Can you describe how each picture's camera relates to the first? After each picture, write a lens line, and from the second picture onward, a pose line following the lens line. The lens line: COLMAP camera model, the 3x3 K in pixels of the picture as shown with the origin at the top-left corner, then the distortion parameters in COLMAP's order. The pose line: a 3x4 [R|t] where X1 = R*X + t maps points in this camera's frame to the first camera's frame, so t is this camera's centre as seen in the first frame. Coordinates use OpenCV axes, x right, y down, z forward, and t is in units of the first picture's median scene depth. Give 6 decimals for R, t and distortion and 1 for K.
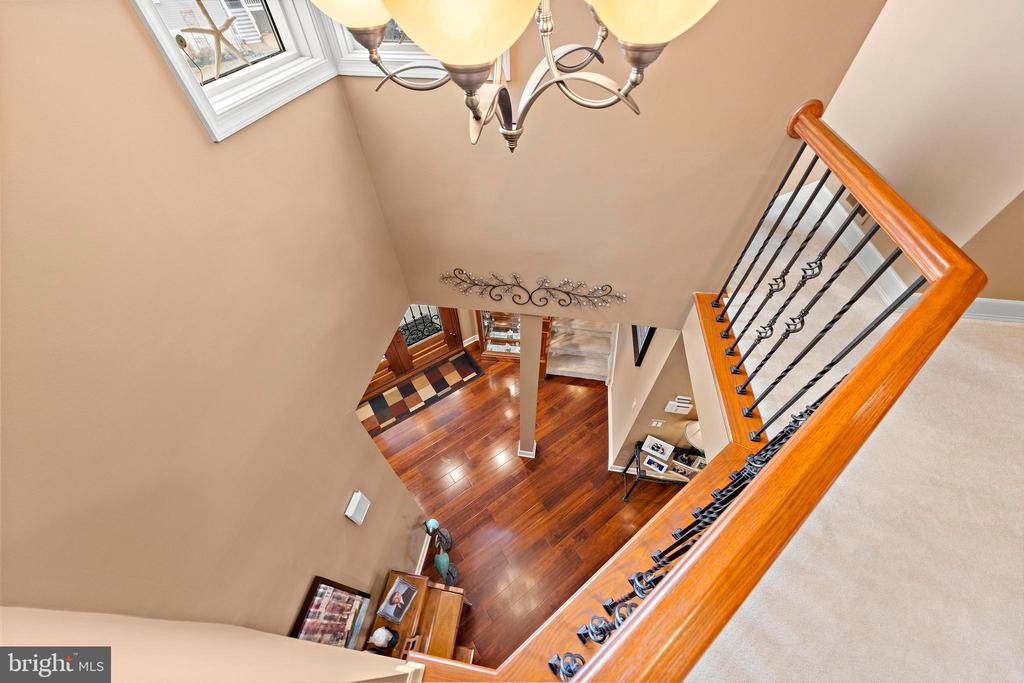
lens RADIAL K [[363.3, 0, 515.9], [0, 363.3, 337.0], [0, 0, 1]] dist [0.001501, 0.000091]
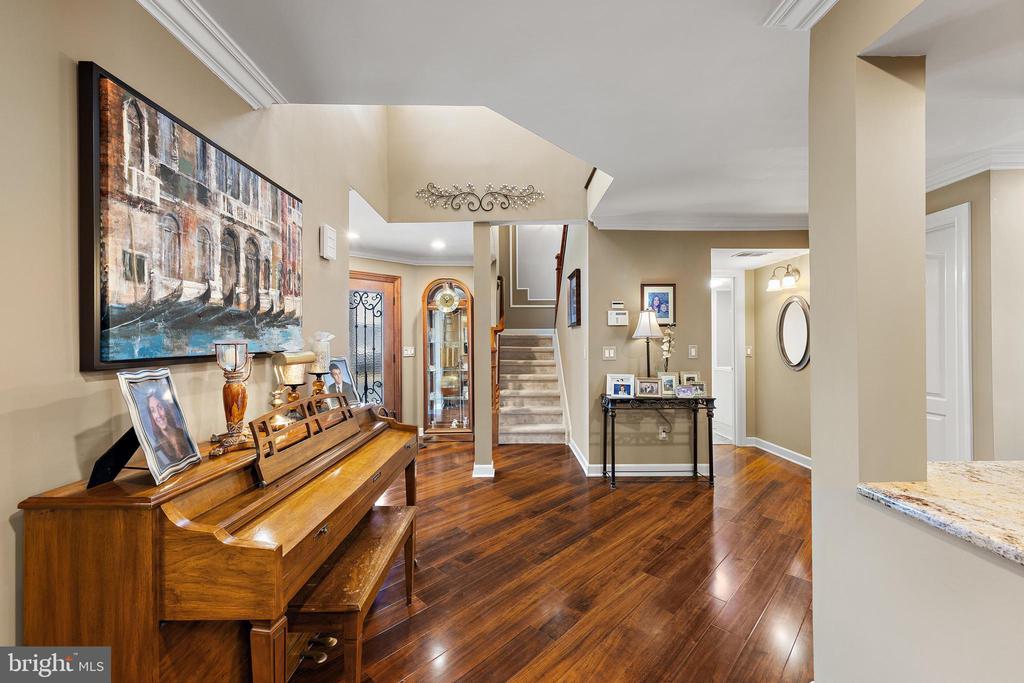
lens RADIAL K [[405.3, 0, 512.0], [0, 405.3, 341.5], [0, 0, 1]] dist [0.000611, 0.000050]
pose [[0.986853, 0.000464, 0.161622, -0.060444], [0.121315, 0.658620, -0.742632, 0.914330], [-0.106792, 0.752476, 0.649904, 0.230539]]
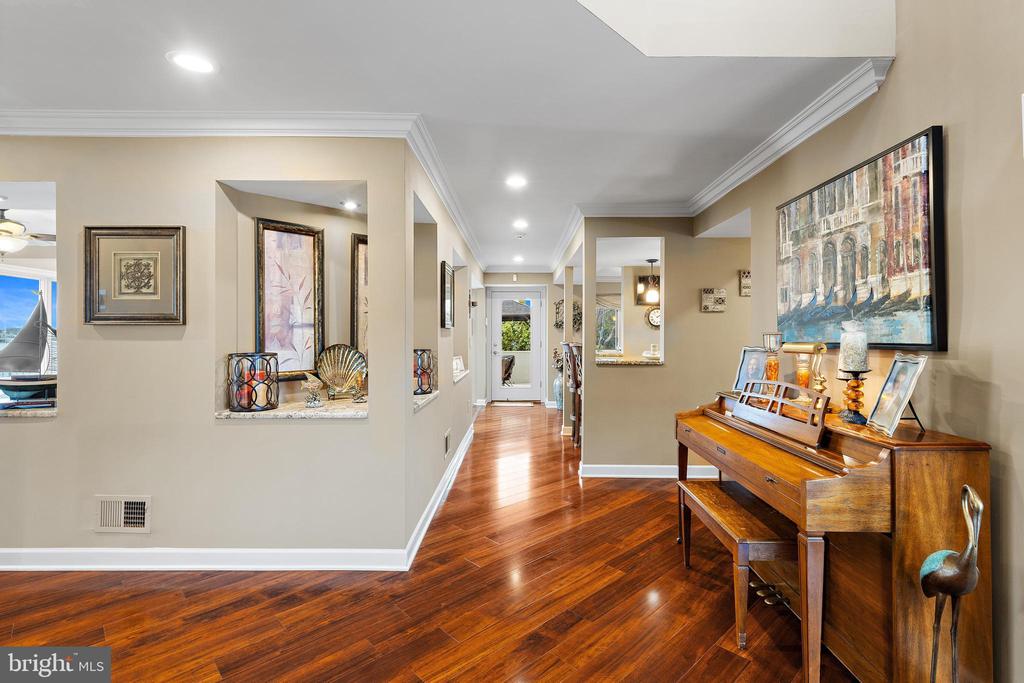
lens RADIAL K [[471.6, 0, 512.2], [0, 471.6, 333.9], [0, 0, 1]] dist [-0.001470, -0.000218]
pose [[-0.990358, 0.003795, -0.138476, 0.203017], [-0.101239, 0.662488, 0.742200, 0.169108], [0.094556, 0.749063, -0.655716, 0.886233]]
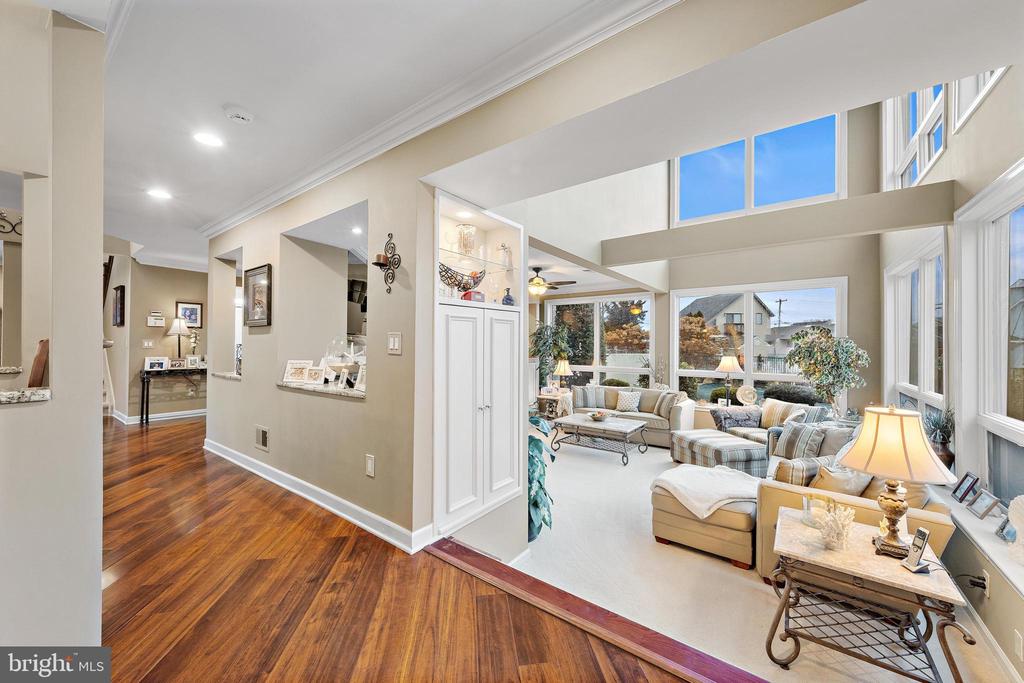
lens RADIAL K [[382.7, 0, 517.7], [0, 382.7, 340.8], [0, 0, 1]] dist [0.002640, 0.000418]
pose [[0.469674, 0.015562, 0.882703, -0.303596], [0.659232, 0.658856, -0.362384, 1.701831], [-0.587213, 0.752108, 0.299188, -0.423369]]
